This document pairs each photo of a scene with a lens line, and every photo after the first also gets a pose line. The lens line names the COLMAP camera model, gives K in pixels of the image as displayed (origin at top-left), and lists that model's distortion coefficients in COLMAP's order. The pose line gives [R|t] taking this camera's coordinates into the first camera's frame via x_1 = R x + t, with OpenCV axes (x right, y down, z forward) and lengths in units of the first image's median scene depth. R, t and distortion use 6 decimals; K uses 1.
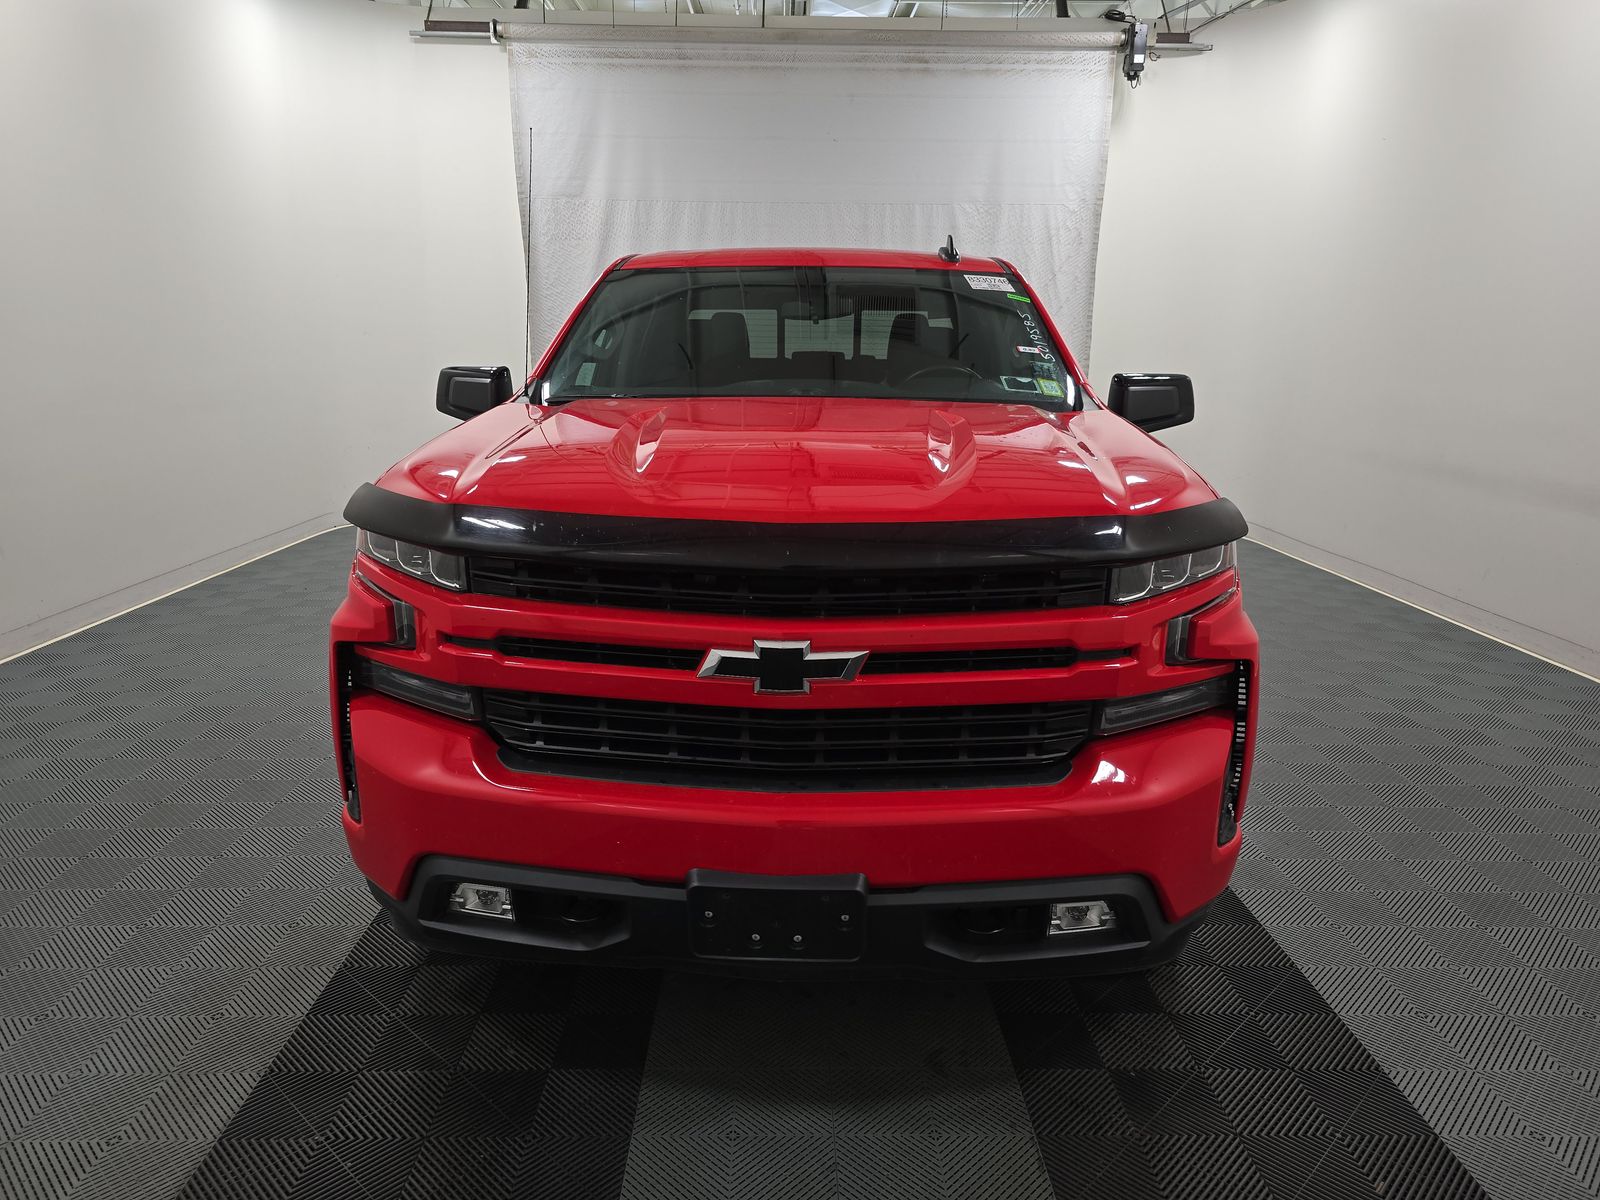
lens RADIAL K [[1090.6, 0, 800.0], [0, 1090.6, 600.0], [0, 0, 1]] dist [0.003799, -0.000643]
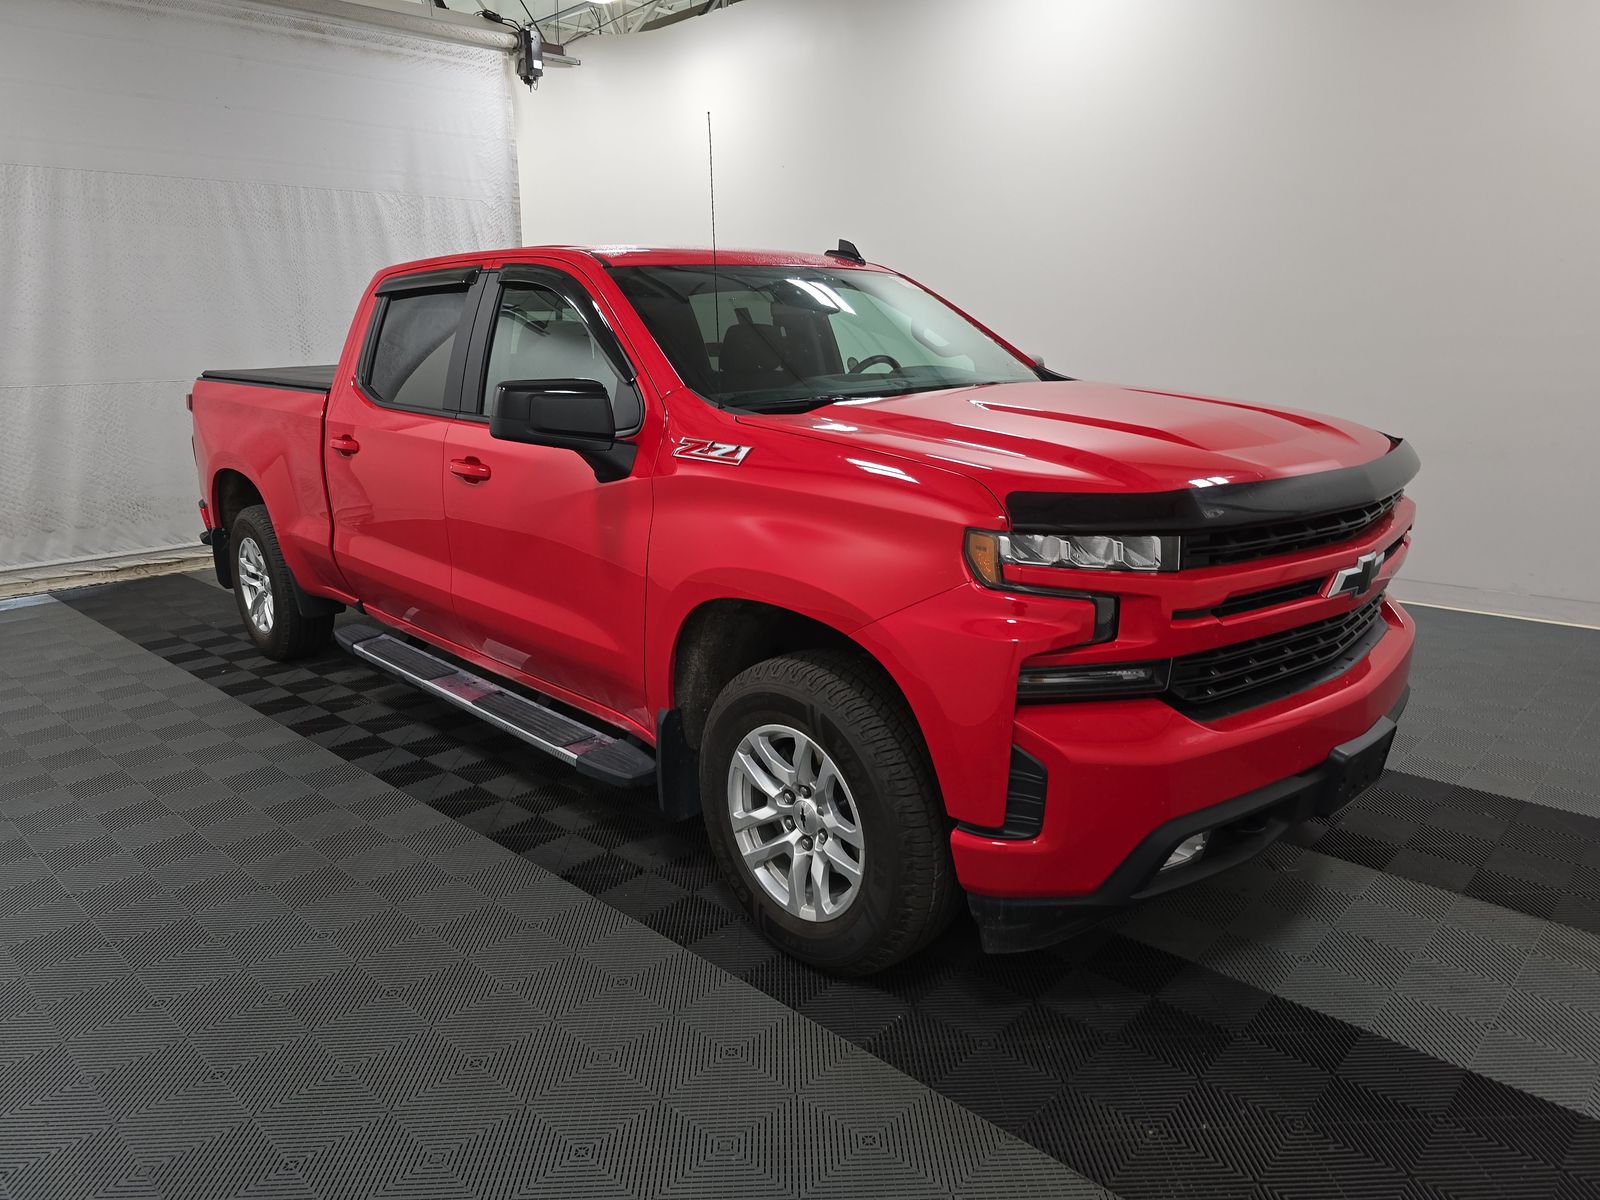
lens RADIAL K [[1078.3, 0, 847.2], [0, 1078.3, 581.1], [0, 0, 1]] dist [0.012259, 0.000591]
pose [[0.692281, -0.187727, 0.696782, -0.290194], [0.193784, 0.978465, 0.071086, -0.031080], [-0.695122, 0.085814, 0.713751, 0.101782]]
